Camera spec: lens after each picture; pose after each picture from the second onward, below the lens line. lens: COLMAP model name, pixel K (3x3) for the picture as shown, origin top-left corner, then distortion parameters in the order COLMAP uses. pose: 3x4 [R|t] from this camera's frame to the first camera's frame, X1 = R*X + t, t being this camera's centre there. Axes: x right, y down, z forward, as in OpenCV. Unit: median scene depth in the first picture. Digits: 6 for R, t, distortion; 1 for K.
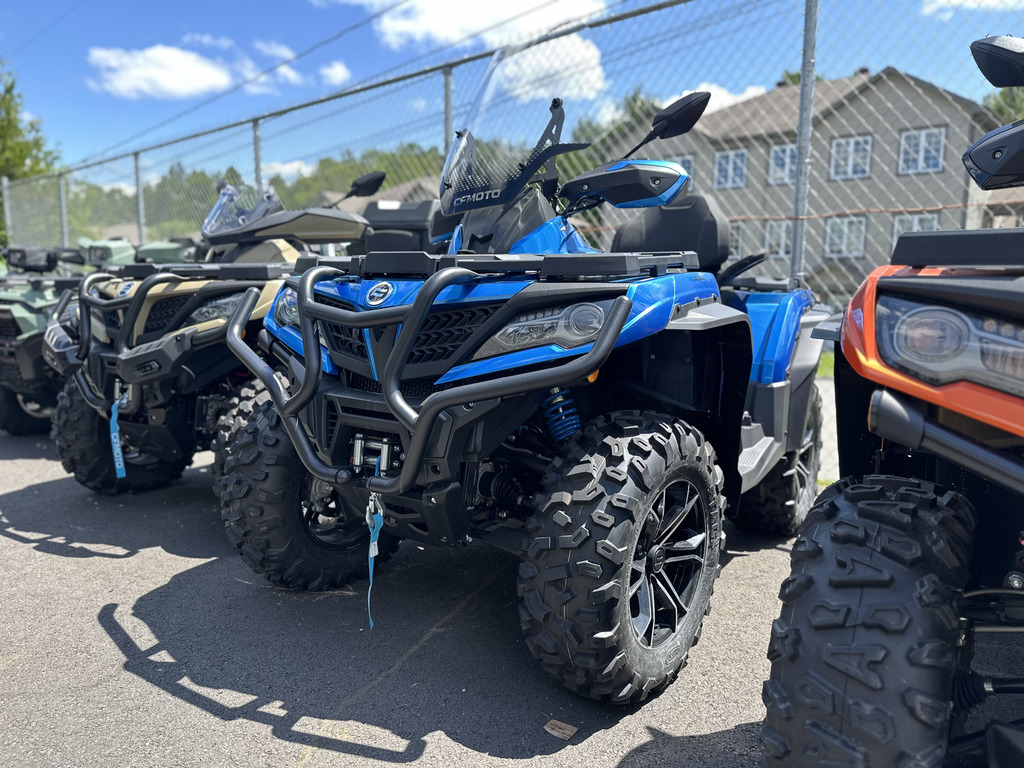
lens RADIAL K [[721.6, 0, 512.0], [0, 721.6, 384.0], [0, 0, 1]] dist [0.065393, -0.102017]
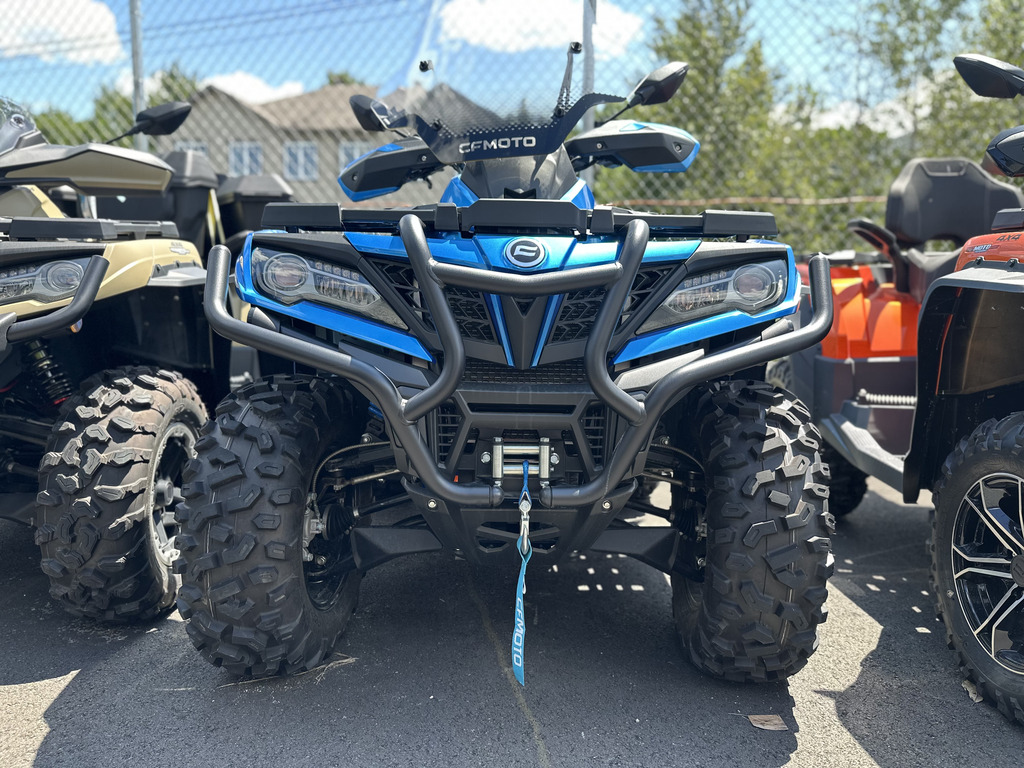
lens RADIAL K [[727.5, 0, 512.4], [0, 727.5, 386.9], [0, 0, 1]] dist [0.010195, -0.005060]
pose [[0.828120, -0.077010, 0.555236, -0.549216], [0.070920, 0.996952, 0.032500, -0.006700], [-0.556046, 0.012464, 0.831058, 0.316963]]
